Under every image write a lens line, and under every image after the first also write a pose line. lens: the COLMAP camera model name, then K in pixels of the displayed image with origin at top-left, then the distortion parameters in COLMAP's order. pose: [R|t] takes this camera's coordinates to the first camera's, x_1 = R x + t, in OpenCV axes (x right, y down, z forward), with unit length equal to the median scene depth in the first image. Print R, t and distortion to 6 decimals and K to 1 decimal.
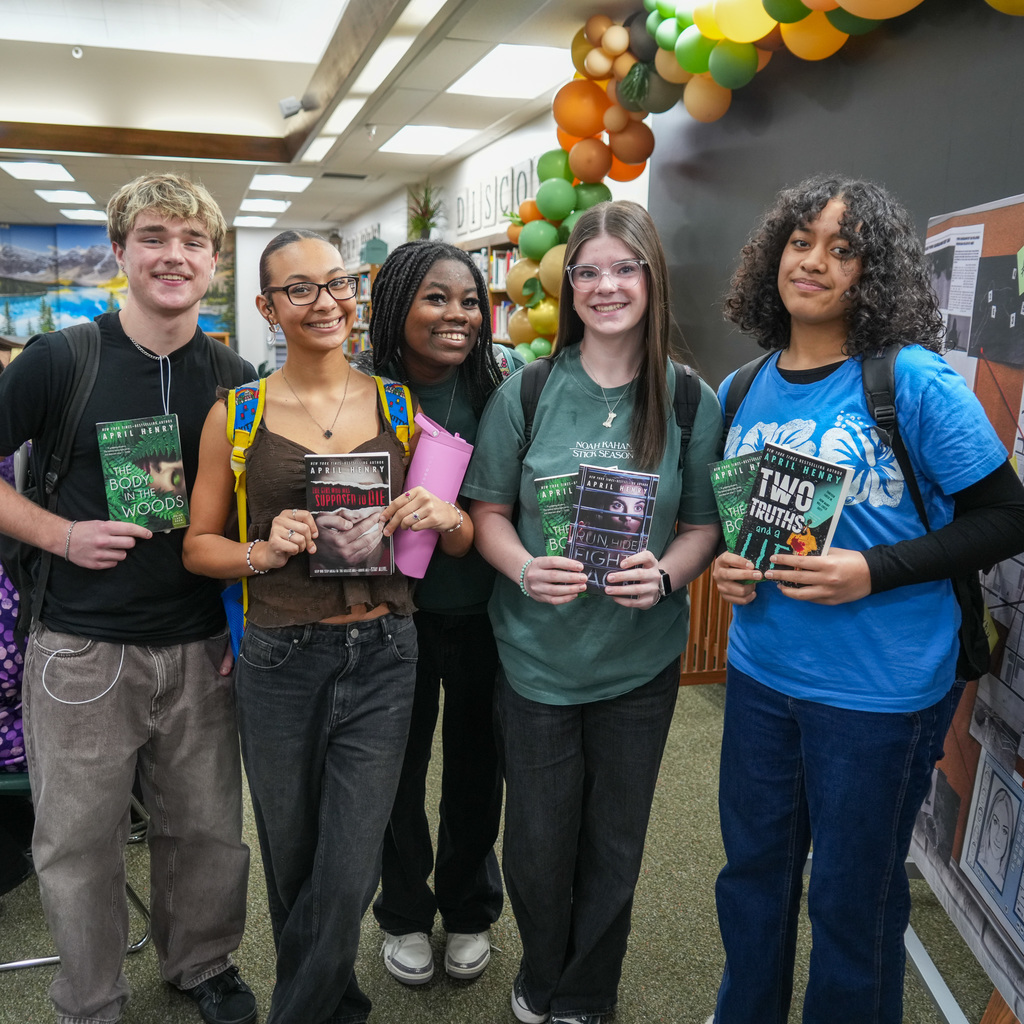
lens RADIAL K [[1020.7, 0, 512.0], [0, 1020.7, 512.0], [0, 0, 1]] dist [-0.050796, -0.000809]
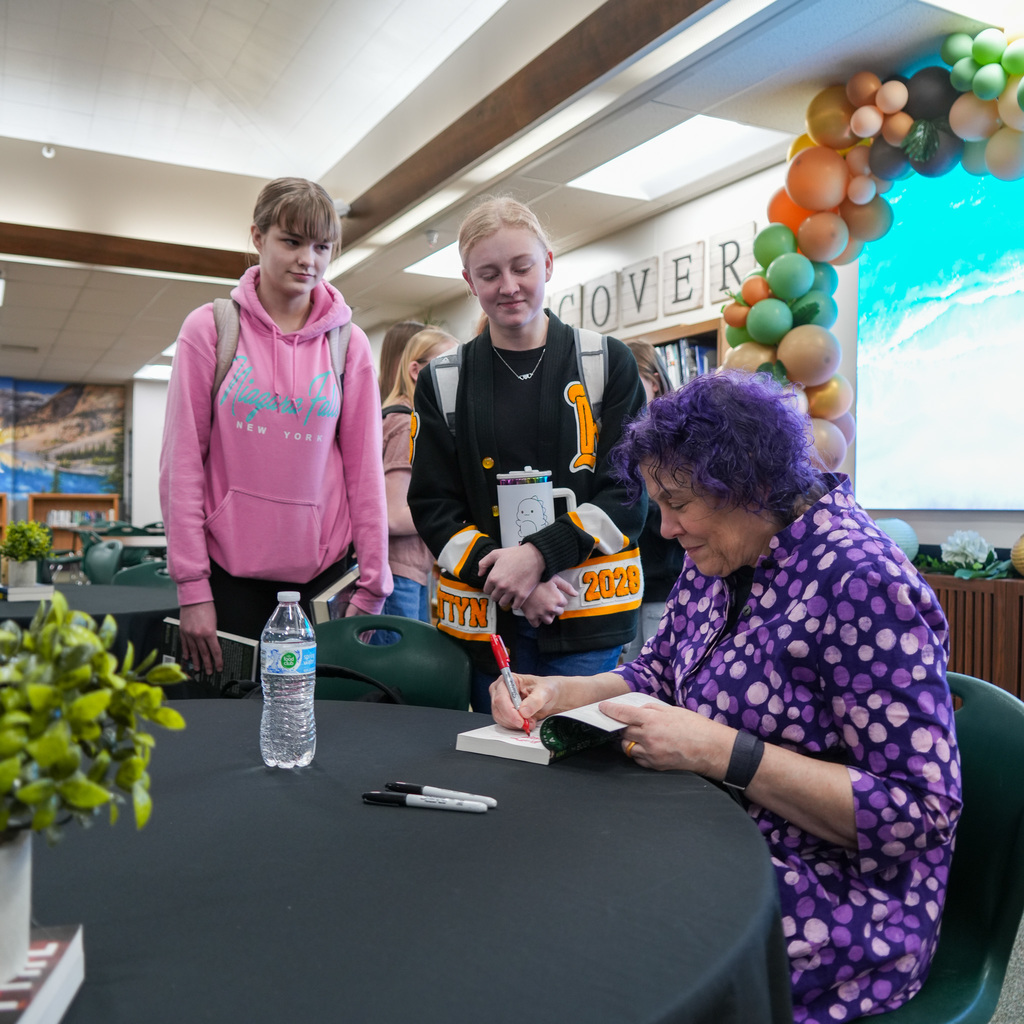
lens RADIAL K [[1020.7, 0, 512.0], [0, 1020.7, 512.0], [0, 0, 1]] dist [-0.050796, -0.000809]
pose [[0.980703, -0.007140, 0.195374, -0.200865], [0.042447, 0.983271, -0.177134, 0.021349], [-0.190841, 0.182009, 0.964600, 0.128181]]
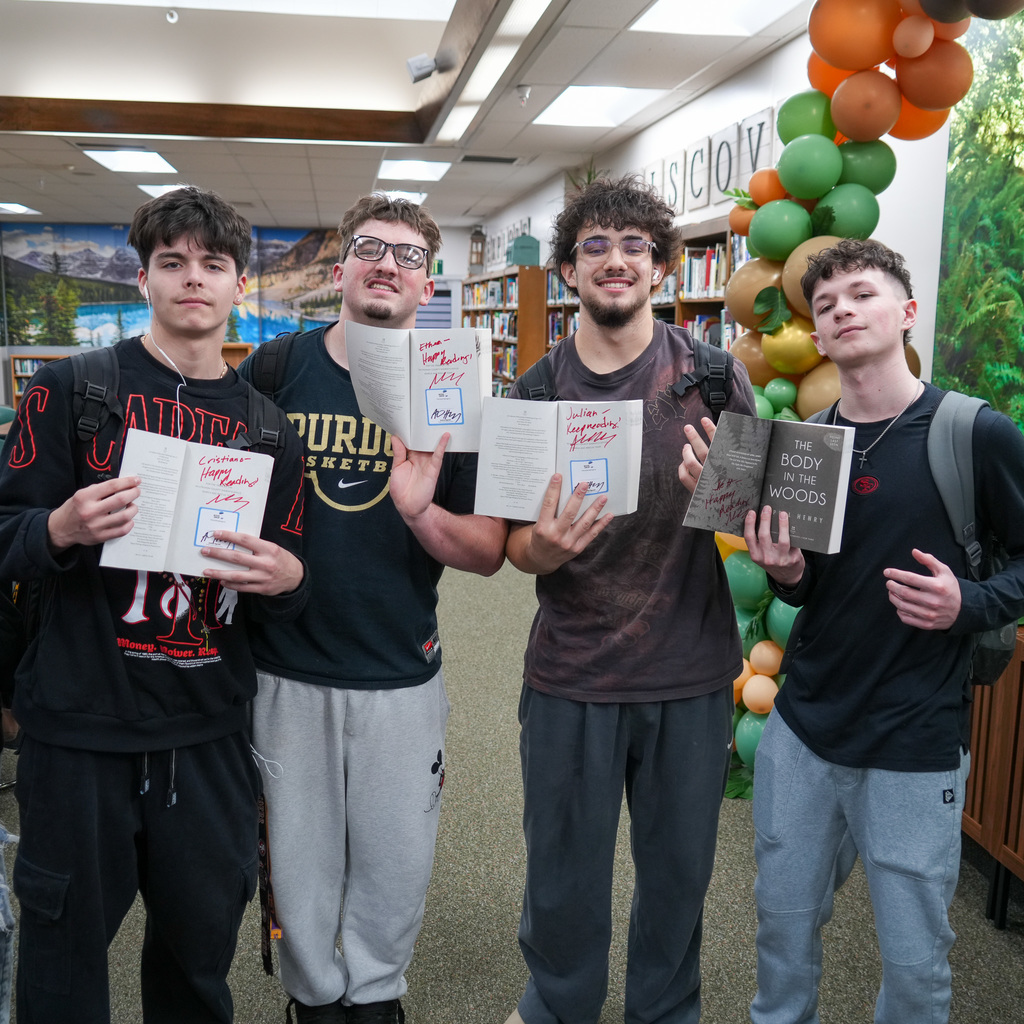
lens RADIAL K [[1079.3, 0, 515.2], [0, 1079.3, 479.0], [0, 0, 1]] dist [-0.043161, 0.001039]
pose [[0.990763, 0.012393, -0.135035, -0.026308], [-0.017895, 0.999055, -0.039607, -0.043059], [0.134417, 0.041657, 0.990049, 0.167633]]
